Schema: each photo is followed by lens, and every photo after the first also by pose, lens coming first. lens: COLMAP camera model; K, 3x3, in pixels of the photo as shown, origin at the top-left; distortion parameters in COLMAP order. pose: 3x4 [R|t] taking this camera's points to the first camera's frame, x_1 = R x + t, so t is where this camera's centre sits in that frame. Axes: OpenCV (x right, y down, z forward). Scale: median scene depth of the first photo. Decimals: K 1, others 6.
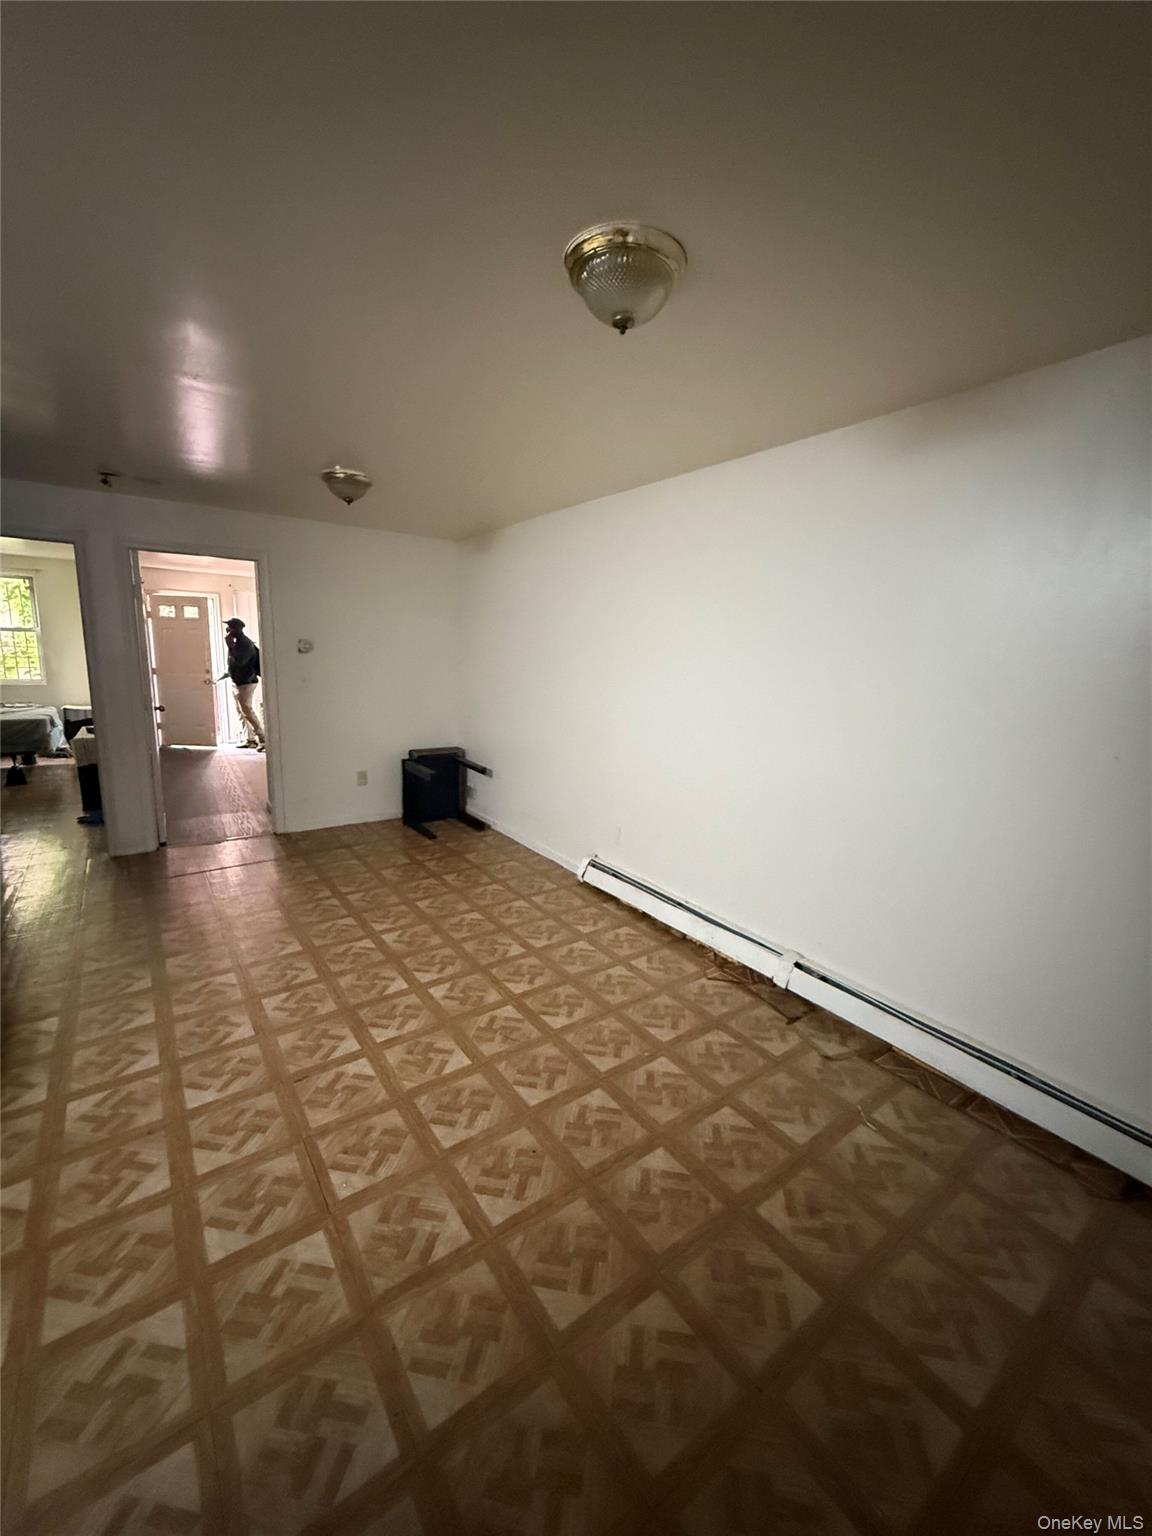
lens RADIAL K [[616.9, 0, 580.5], [0, 616.9, 764.6], [0, 0, 1]] dist [0.001868, 0.000106]
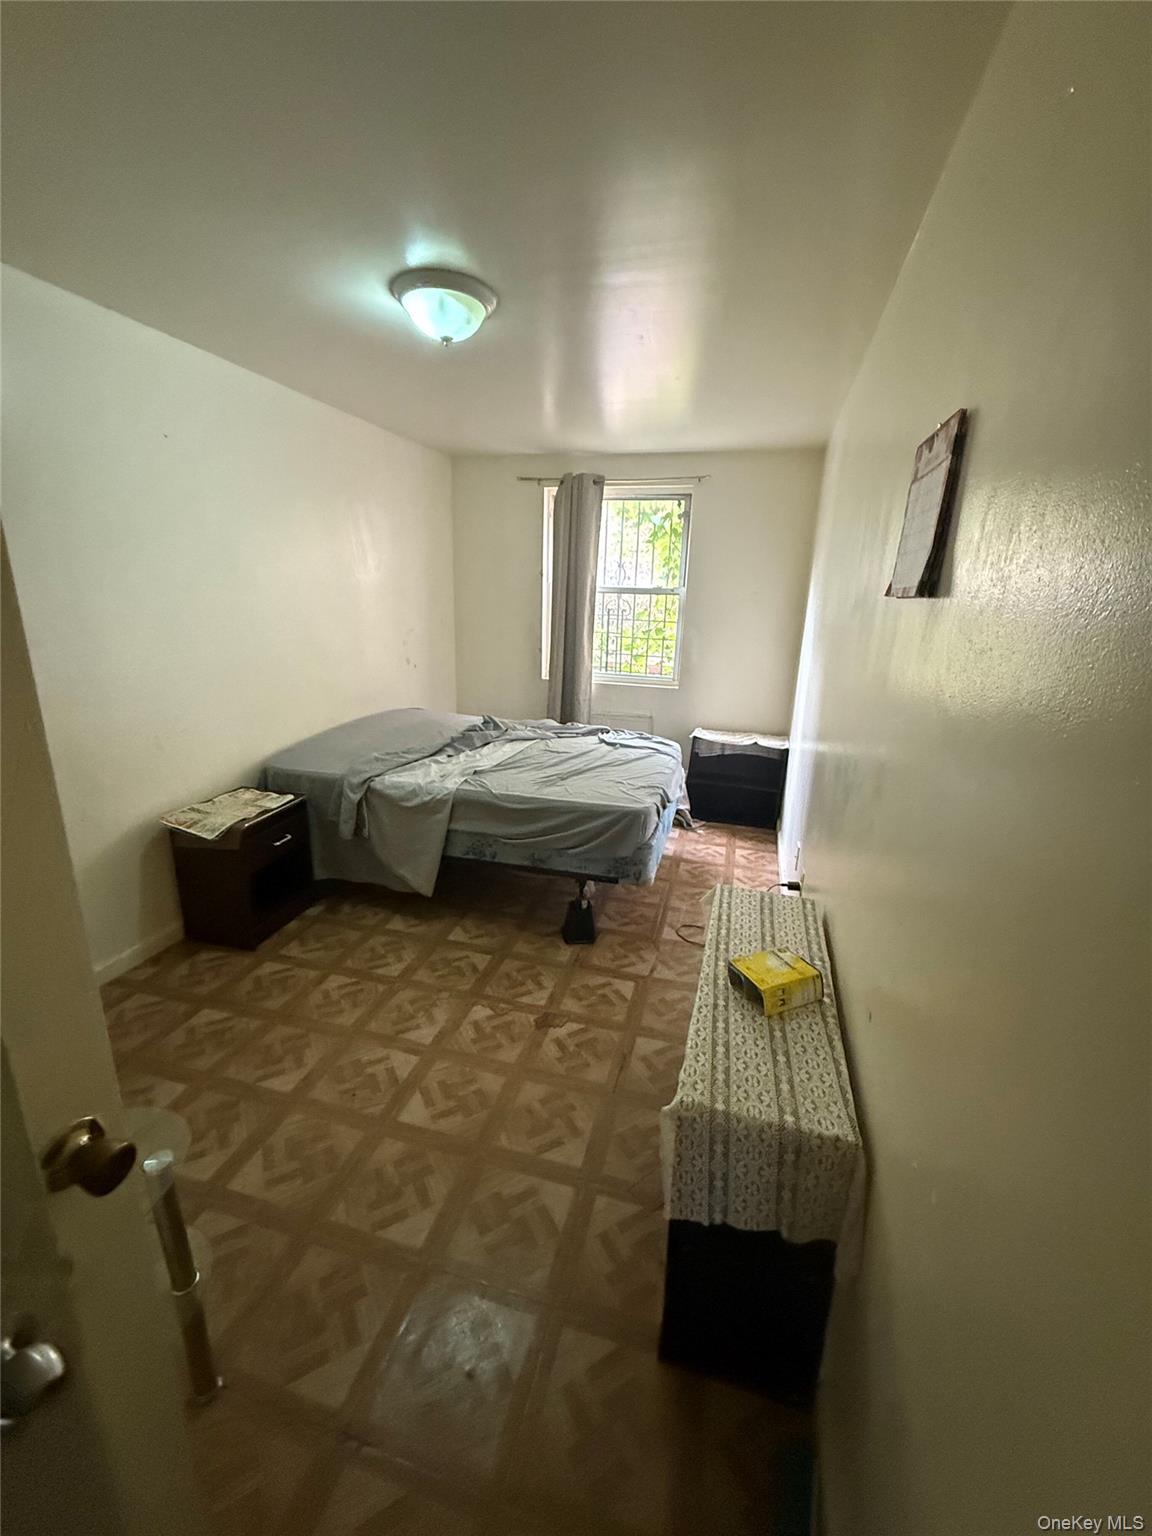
lens RADIAL K [[616.9, 0, 576.8], [0, 616.9, 766.3], [0, 0, 1]] dist [0.001868, 0.000106]
pose [[0.626022, 0.203183, -0.752870, -0.480430], [-0.150731, 0.978780, 0.138816, -0.125194], [0.765099, 0.026579, 0.643364, 0.565611]]
